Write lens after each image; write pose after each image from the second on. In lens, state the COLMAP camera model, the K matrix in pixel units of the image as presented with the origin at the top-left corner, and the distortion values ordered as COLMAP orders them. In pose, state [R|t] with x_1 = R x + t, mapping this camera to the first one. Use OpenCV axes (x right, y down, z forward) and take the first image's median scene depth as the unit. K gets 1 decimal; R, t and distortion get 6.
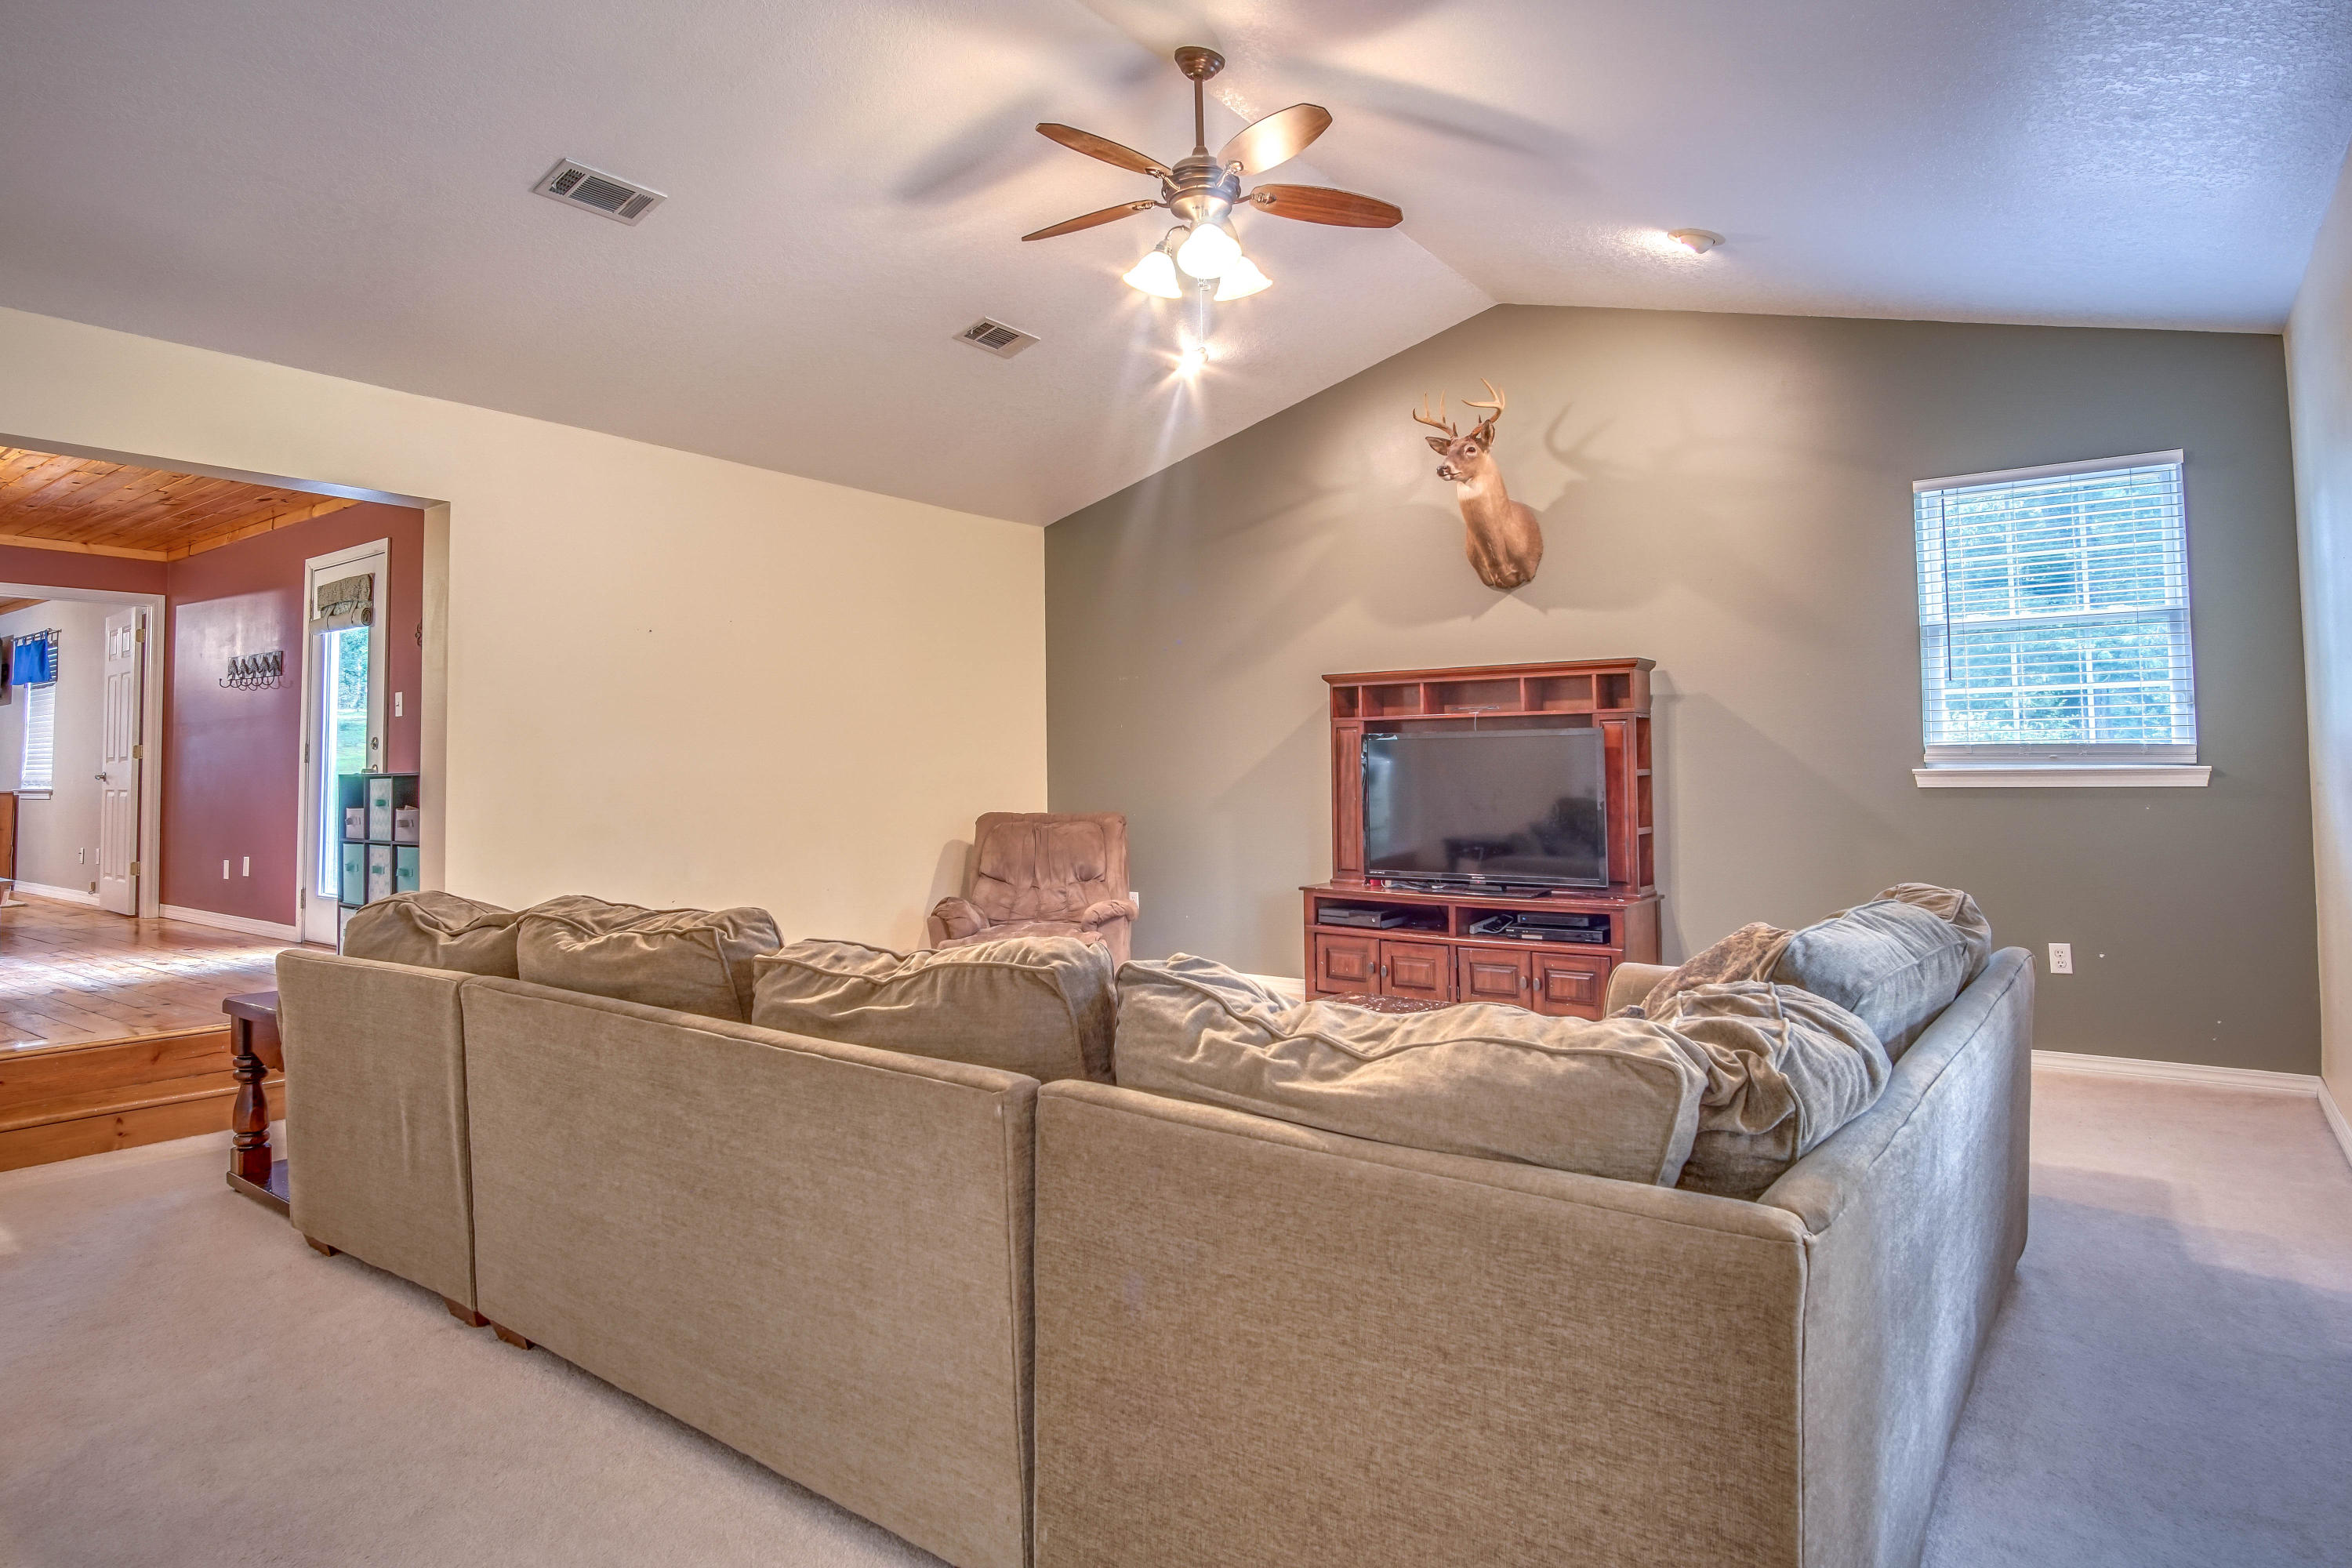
lens RADIAL K [[1341.4, 0, 1179.5], [0, 1341.4, 781.8], [0, 0, 1]] dist [-0.033320, 0.001249]
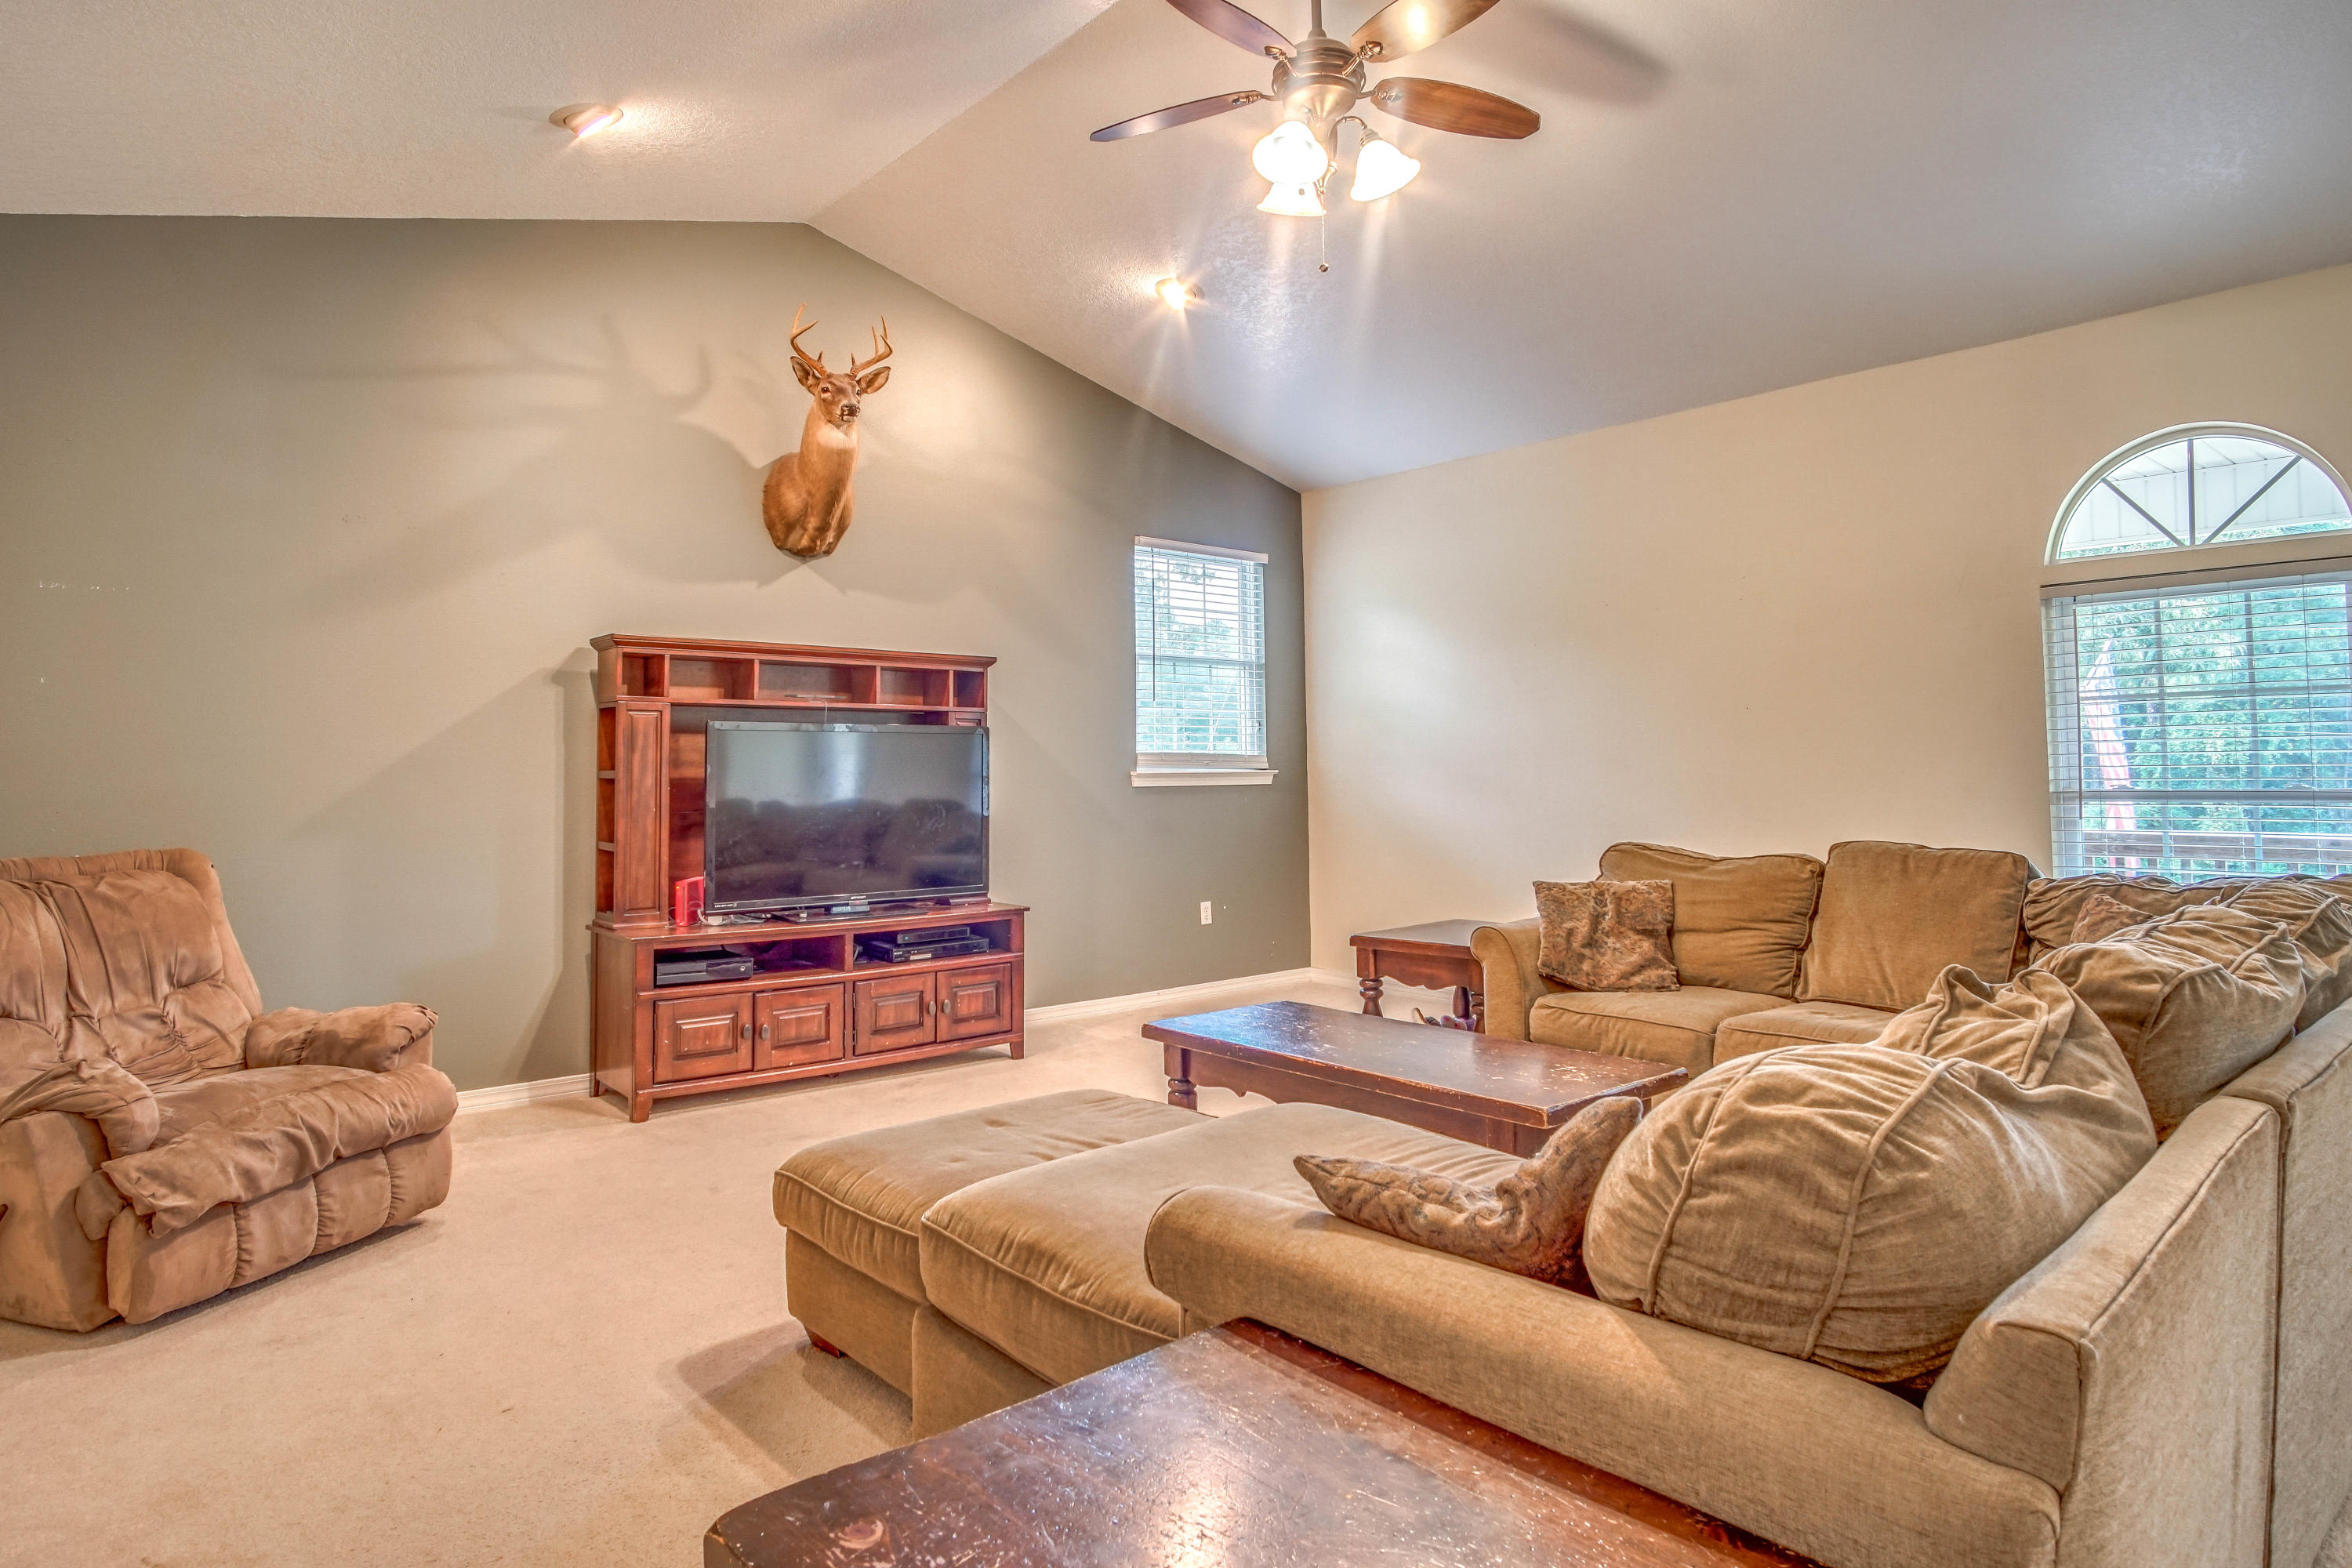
lens RADIAL K [[1341.4, 0, 1181.4], [0, 1341.4, 778.8], [0, 0, 1]] dist [-0.033320, 0.001249]
pose [[0.208000, -0.001103, 0.978128, -0.567064], [0.006562, 0.999978, -0.000267, -0.002275], [-0.978107, 0.006474, 0.208003, 0.626964]]
